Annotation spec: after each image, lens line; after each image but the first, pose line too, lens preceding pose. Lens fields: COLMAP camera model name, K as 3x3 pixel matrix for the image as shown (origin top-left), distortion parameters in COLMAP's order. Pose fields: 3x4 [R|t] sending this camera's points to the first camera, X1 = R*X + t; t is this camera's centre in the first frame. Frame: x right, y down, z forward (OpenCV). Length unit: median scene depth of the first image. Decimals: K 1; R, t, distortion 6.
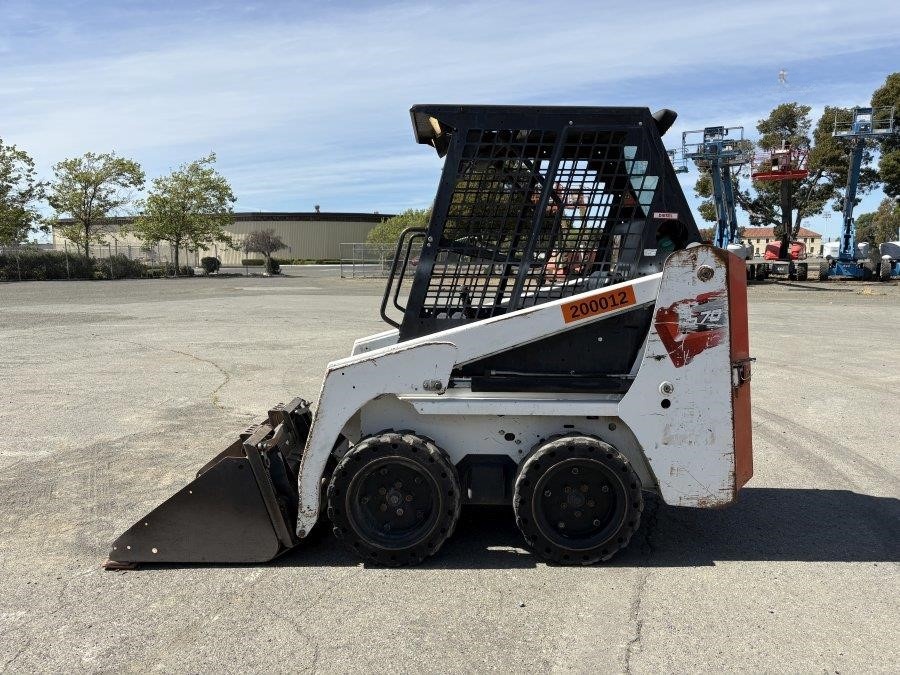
lens RADIAL K [[677.6, 0, 450.0], [0, 677.6, 337.5], [0, 0, 1]] dist [0.051726, -0.049518]
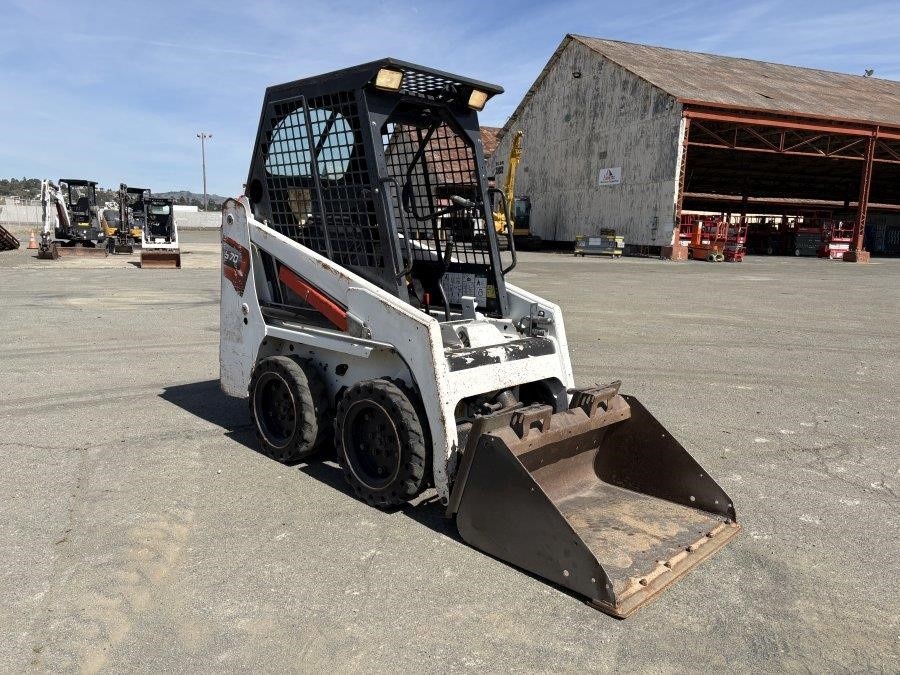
lens RADIAL K [[677.6, 0, 450.0], [0, 677.6, 337.5], [0, 0, 1]] dist [0.051726, -0.049518]
pose [[-0.710592, -0.129707, 0.691545, -0.779986], [0.052855, 0.970244, 0.236291, -0.175677], [-0.701616, 0.204458, -0.682592, 1.747832]]
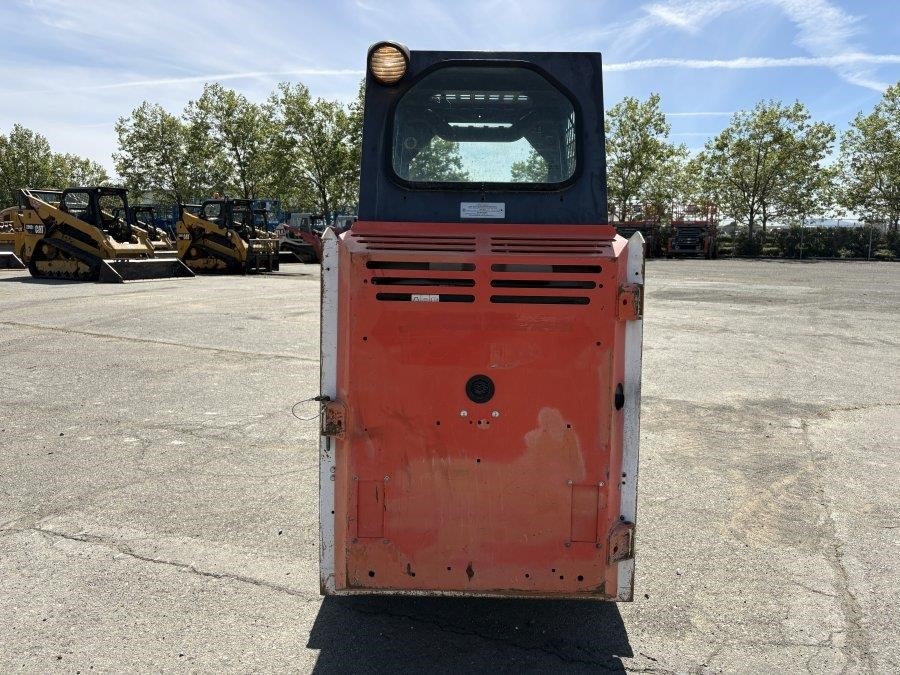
lens RADIAL K [[673.9, 0, 454.4], [0, 673.9, 330.6], [0, 0, 1]] dist [0.070061, -0.080833]
pose [[-0.024430, 0.144594, -0.989189, 0.979557], [-0.123887, 0.981420, 0.146518, -0.133478], [0.991996, 0.126127, -0.006063, 1.011001]]
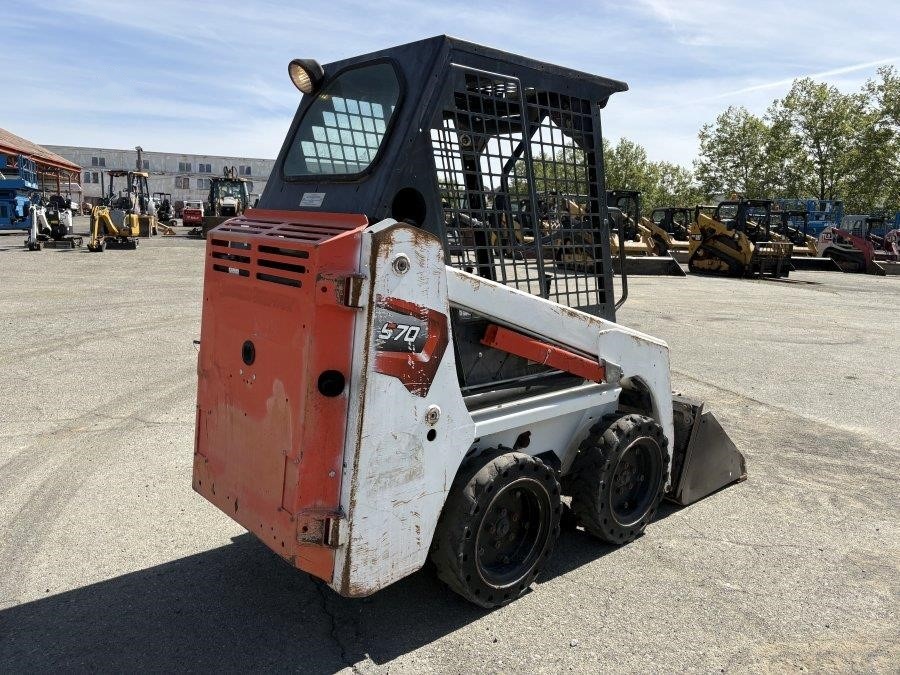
lens RADIAL K [[673.9, 0, 454.4], [0, 673.9, 330.6], [0, 0, 1]] dist [0.070061, -0.080833]
pose [[-0.743041, 0.080974, -0.664330, 0.702028], [-0.112216, 0.963525, 0.242954, -0.211615], [0.659771, 0.255074, -0.706852, 1.654076]]
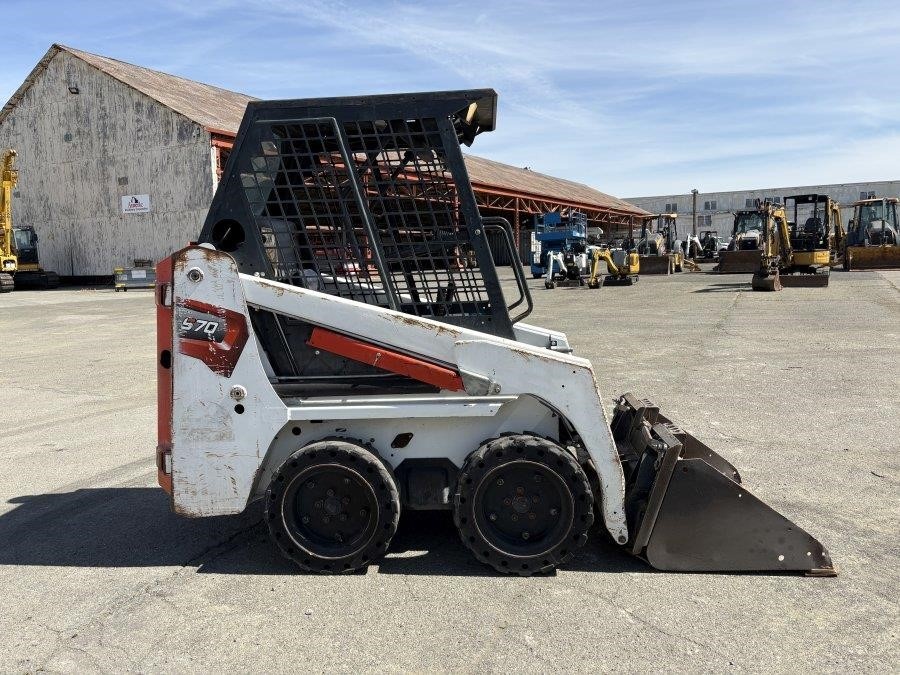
lens RADIAL K [[677.6, 0, 450.0], [0, 677.6, 337.5], [0, 0, 1]] dist [0.051726, -0.049518]
pose [[-0.997449, 0.020088, 0.068494, -0.048380], [0.035523, 0.972010, 0.232236, -0.225796], [-0.061912, 0.234077, -0.970245, 1.994807]]
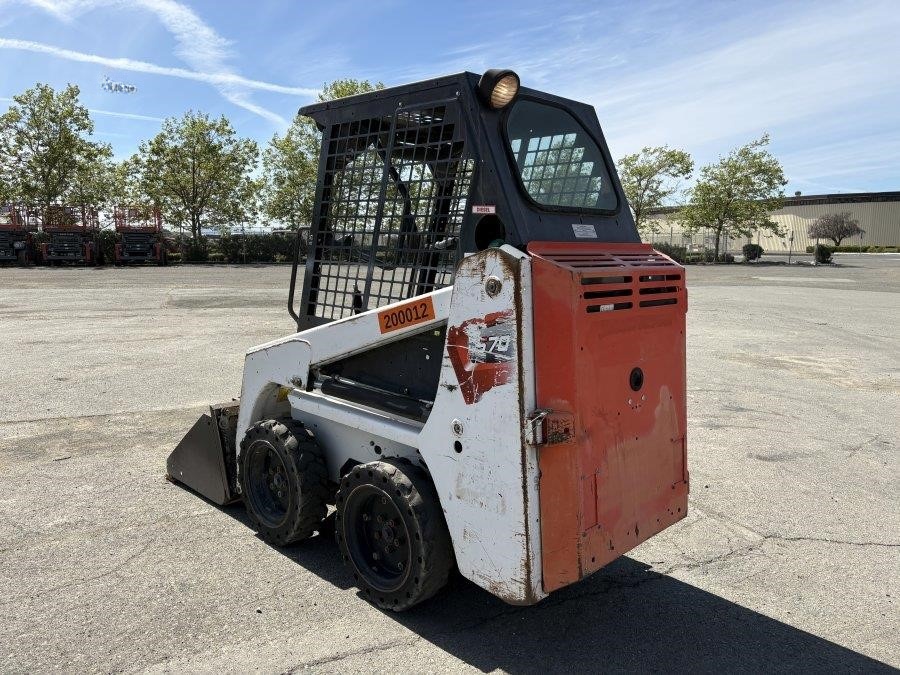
lens RADIAL K [[675.6, 0, 454.5], [0, 675.6, 334.9], [0, 0, 1]] dist [0.059218, -0.056866]
pose [[0.707475, 0.101999, -0.699339, 0.765209], [-0.090580, 0.994456, 0.053408, -0.067406], [0.700909, 0.025561, 0.712792, 0.384714]]
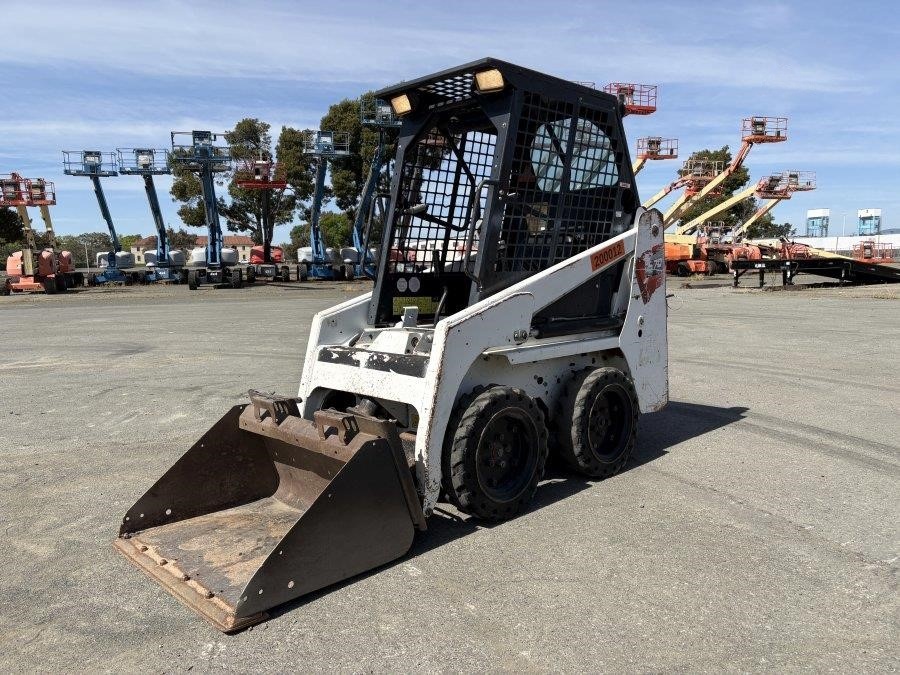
lens RADIAL K [[681.2, 0, 450.0], [0, 681.2, 337.5], [0, 0, 1]] dist [0.059063, -0.051737]
pose [[0.718954, -0.087205, 0.689565, -0.732421], [0.095897, 0.995055, 0.025854, 0.033719], [-0.688410, 0.047540, 0.723762, 0.288008]]
